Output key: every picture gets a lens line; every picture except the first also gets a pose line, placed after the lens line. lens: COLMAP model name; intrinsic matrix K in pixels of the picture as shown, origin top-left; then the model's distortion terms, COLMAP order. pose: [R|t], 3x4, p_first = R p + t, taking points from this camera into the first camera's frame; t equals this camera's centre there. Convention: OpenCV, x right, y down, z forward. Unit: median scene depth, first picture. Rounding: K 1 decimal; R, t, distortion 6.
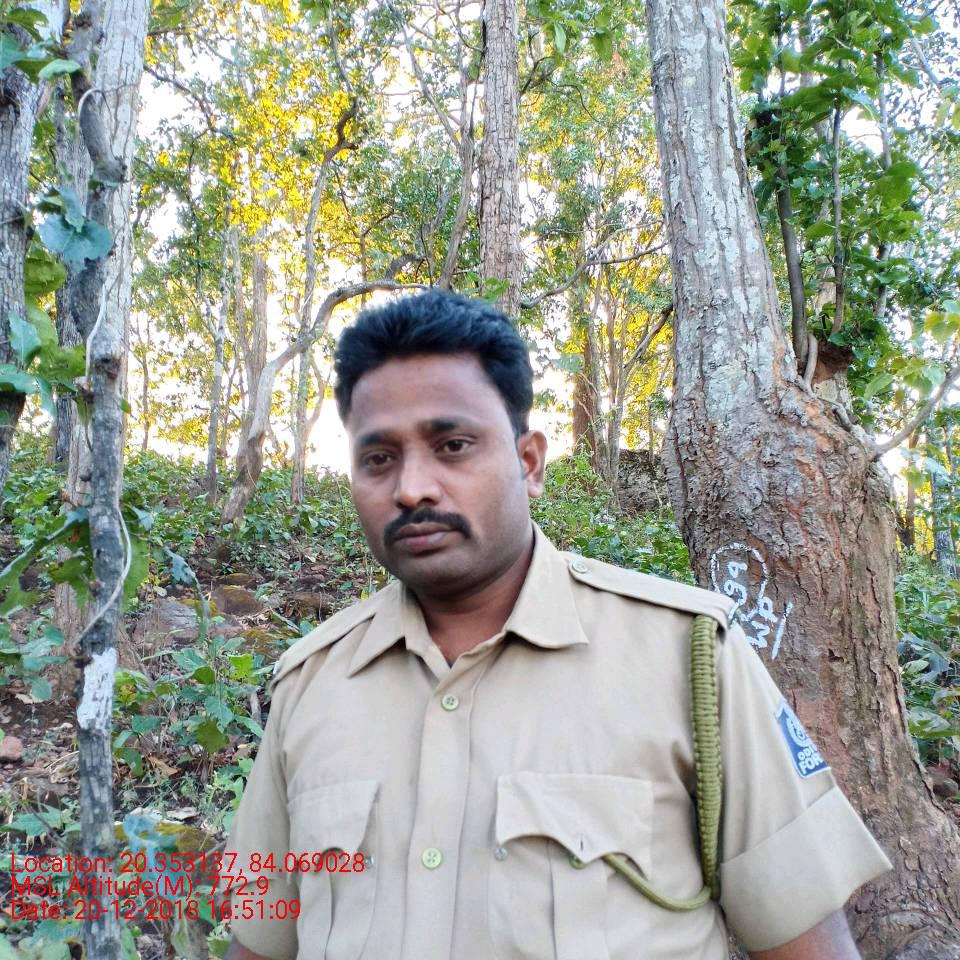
lens RADIAL K [[995.6, 0, 480.0], [0, 995.6, 480.0], [0, 0, 1]] dist [0.149256, -0.262075]
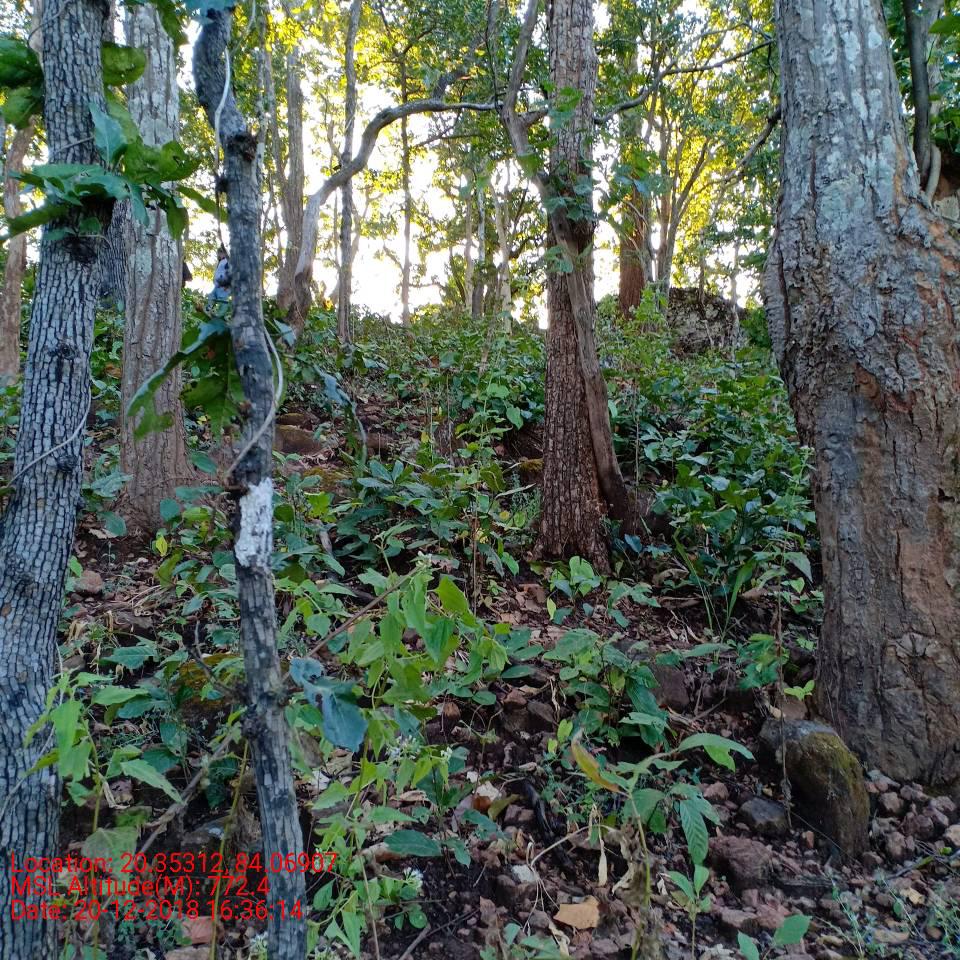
lens RADIAL K [[995.6, 0, 480.0], [0, 995.6, 480.0], [0, 0, 1]] dist [0.149256, -0.262075]
pose [[0.999399, 0.003872, -0.034456, -0.046819], [0.001529, 0.987857, 0.155358, 0.010244], [0.034639, -0.155317, 0.987257, 0.045292]]
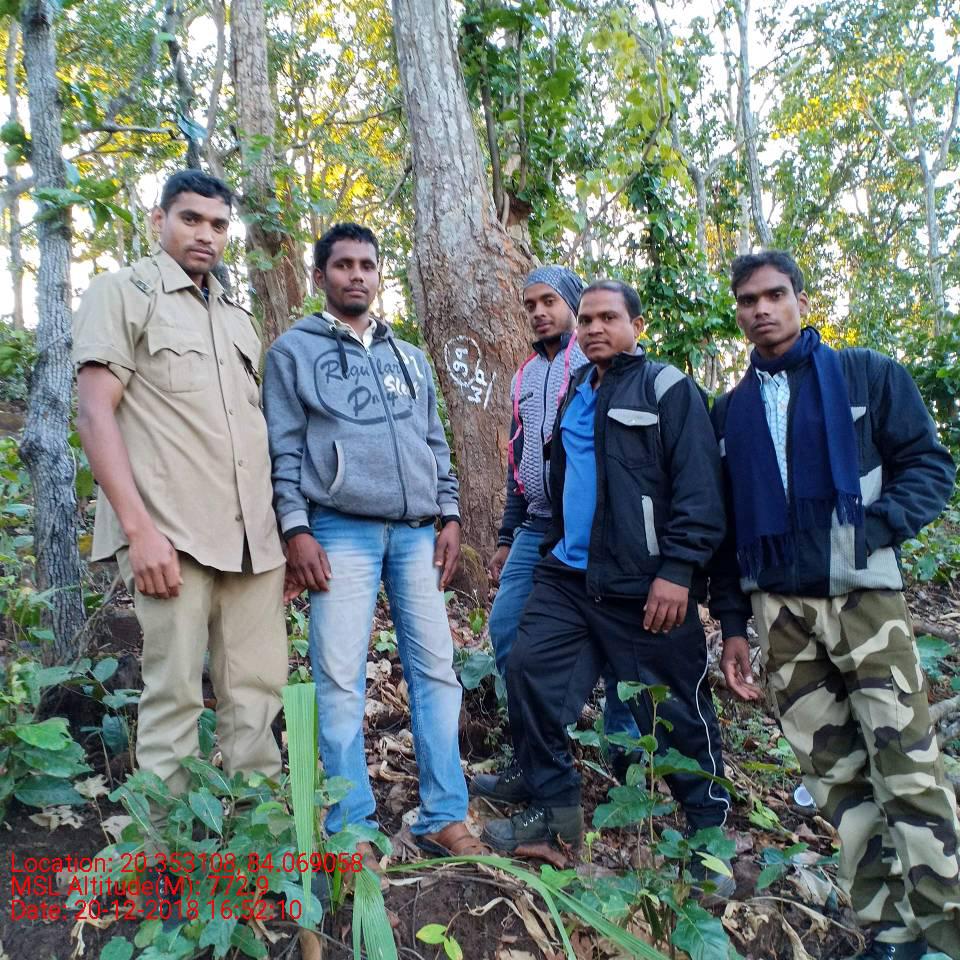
lens RADIAL K [[1020.8, 0, 479.6], [0, 1020.8, 494.1], [0, 0, 1]] dist [0.186483, -0.403035]
pose [[0.953861, -0.052609, 0.295602, -0.175430], [0.009888, 0.989500, 0.144196, 0.073355], [-0.300084, -0.134620, 0.944366, -0.466492]]
